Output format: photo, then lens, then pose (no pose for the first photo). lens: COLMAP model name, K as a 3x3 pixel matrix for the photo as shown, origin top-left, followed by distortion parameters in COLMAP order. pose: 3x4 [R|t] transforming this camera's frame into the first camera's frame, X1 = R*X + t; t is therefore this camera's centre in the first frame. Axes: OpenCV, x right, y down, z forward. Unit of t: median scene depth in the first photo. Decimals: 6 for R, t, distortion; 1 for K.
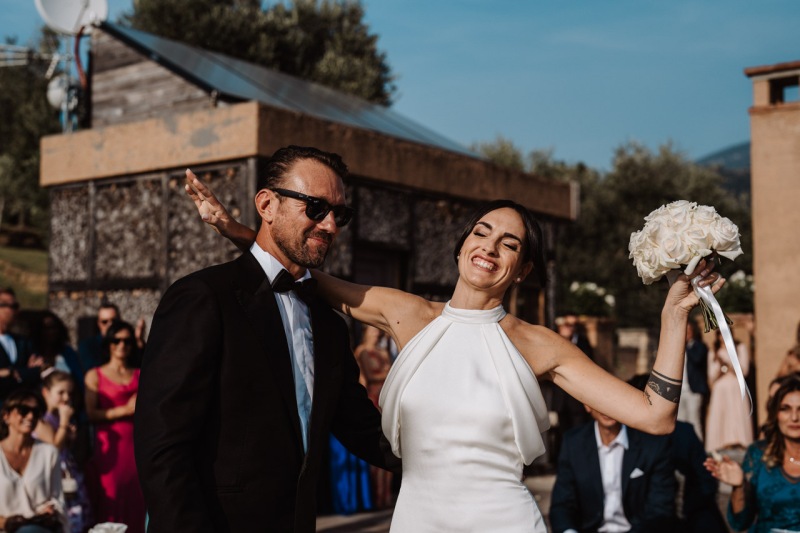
lens RADIAL K [[1132.2, 0, 400.0], [0, 1132.2, 266.5], [0, 0, 1]] dist [-0.096419, 0.678240]
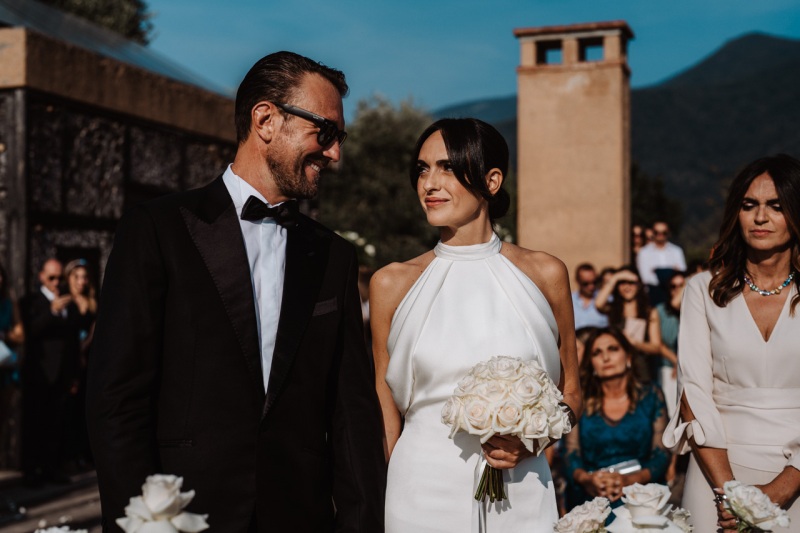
lens RADIAL K [[1122.4, 0, 400.0], [0, 1122.4, 266.5], [0, 0, 1]] dist [-0.126976, 0.816162]
pose [[0.969065, 0.014263, 0.246391, -0.047591], [-0.024938, 0.998878, 0.040260, 0.004426], [-0.245541, -0.045160, 0.968334, 0.021065]]
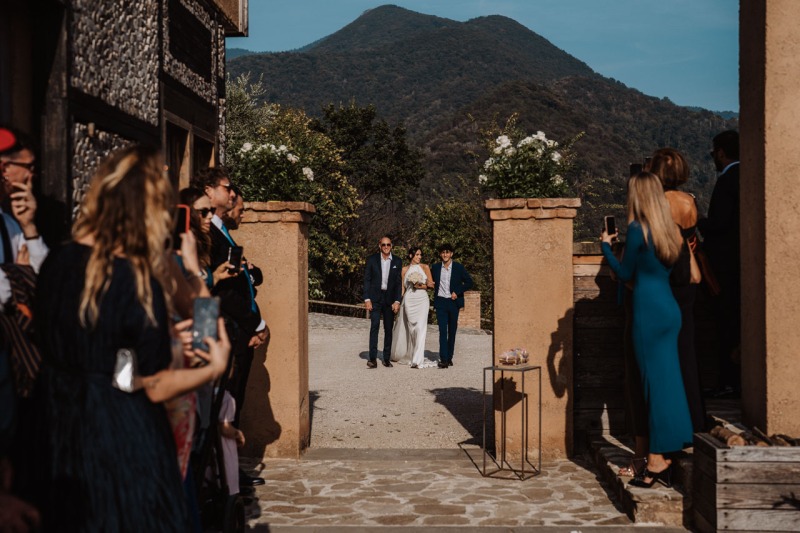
lens RADIAL K [[1132.2, 0, 400.0], [0, 1132.2, 266.5], [0, 0, 1]] dist [-0.096419, 0.678240]
pose [[0.845311, -0.004264, 0.534258, -0.111797], [-0.034323, 0.997469, 0.062268, 0.052358], [-0.533171, -0.070973, 0.843025, 0.638088]]
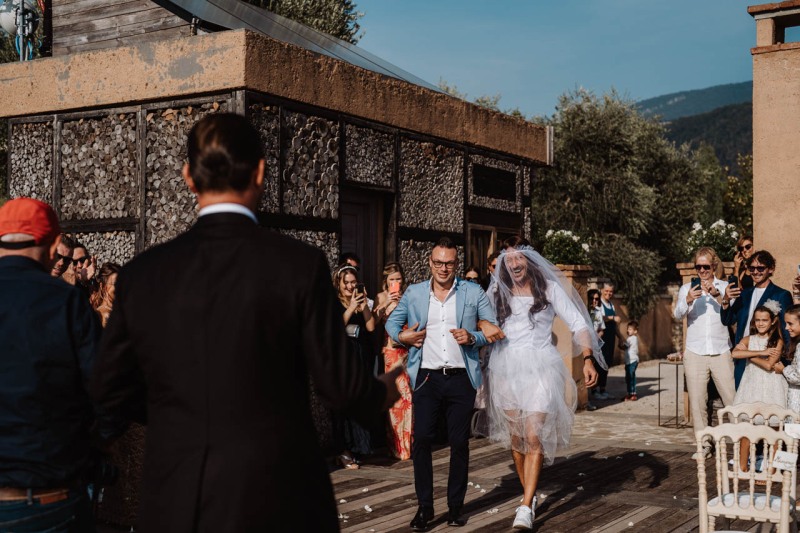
lens RADIAL K [[1122.4, 0, 400.0], [0, 1122.4, 266.5], [0, 0, 1]] dist [-0.126976, 0.816162]
pose [[0.997183, 0.004986, 0.074836, -0.061015], [-0.008318, 0.998985, 0.044278, 0.006338], [-0.074539, -0.044776, 0.996212, 0.063917]]
